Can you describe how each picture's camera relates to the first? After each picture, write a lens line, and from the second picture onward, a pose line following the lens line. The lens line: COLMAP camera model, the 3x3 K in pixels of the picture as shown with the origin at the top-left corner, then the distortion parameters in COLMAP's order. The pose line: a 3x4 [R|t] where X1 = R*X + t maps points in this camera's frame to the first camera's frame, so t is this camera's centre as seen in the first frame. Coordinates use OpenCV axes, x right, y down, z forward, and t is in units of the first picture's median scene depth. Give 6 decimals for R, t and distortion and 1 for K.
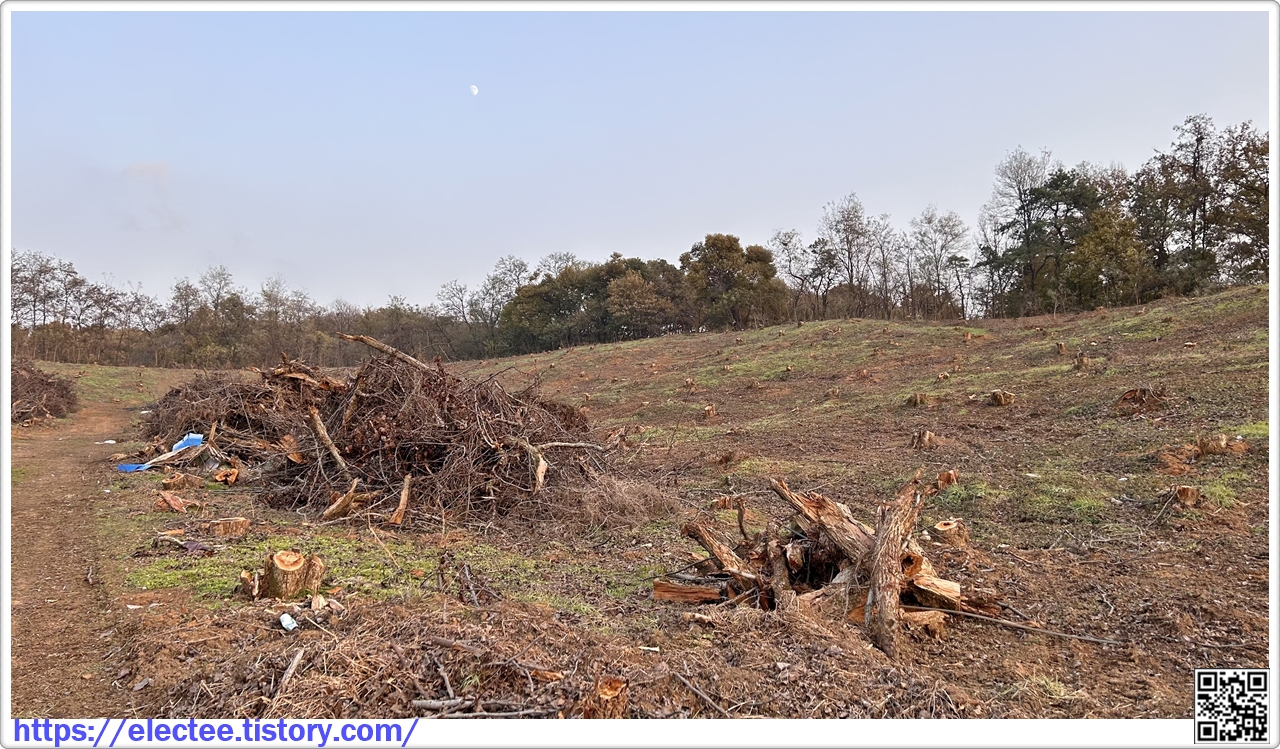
lens RADIAL K [[914.4, 0, 642.8], [0, 914.4, 361.6], [0, 0, 1]] dist [0.006516, 0.002352]
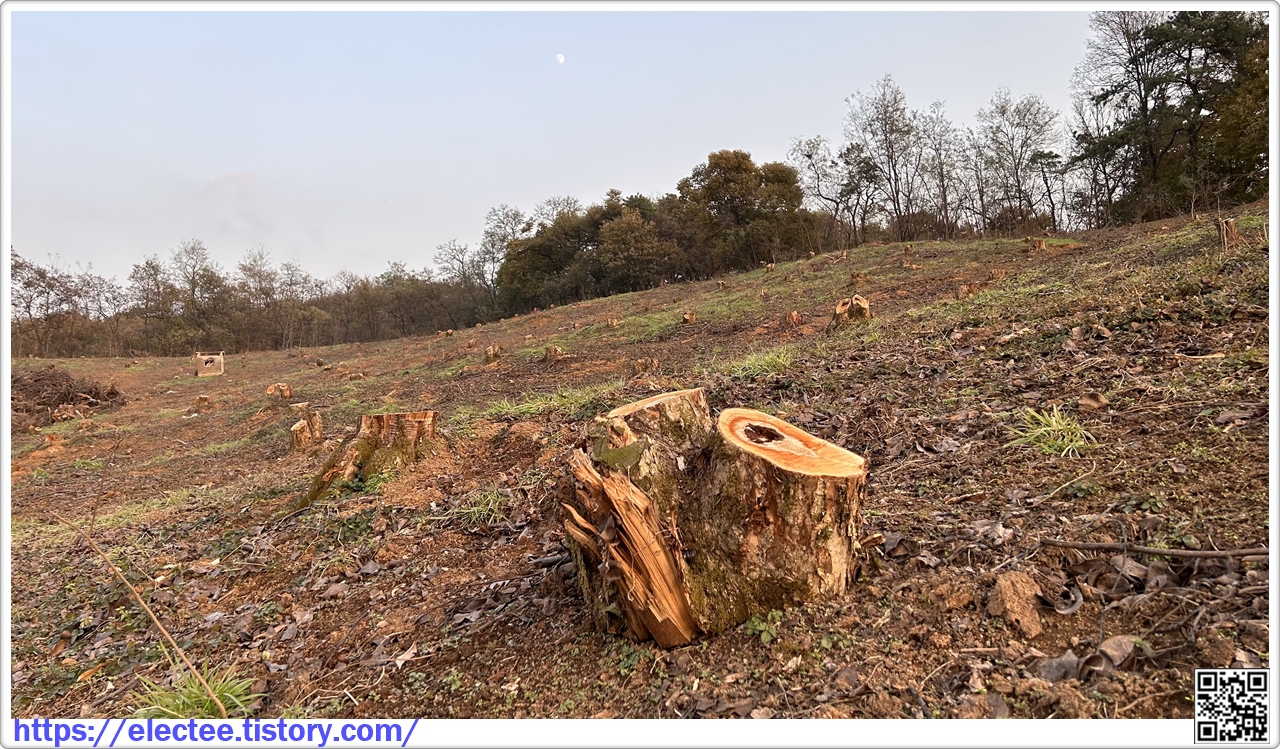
lens RADIAL K [[913.0, 0, 641.0], [0, 913.0, 326.9], [0, 0, 1]] dist [-0.002513, -0.000569]
pose [[0.992879, -0.052954, -0.106715, 0.082542], [0.053029, 0.998591, -0.002138, 0.007090], [0.106678, -0.003536, 0.994287, 0.209218]]
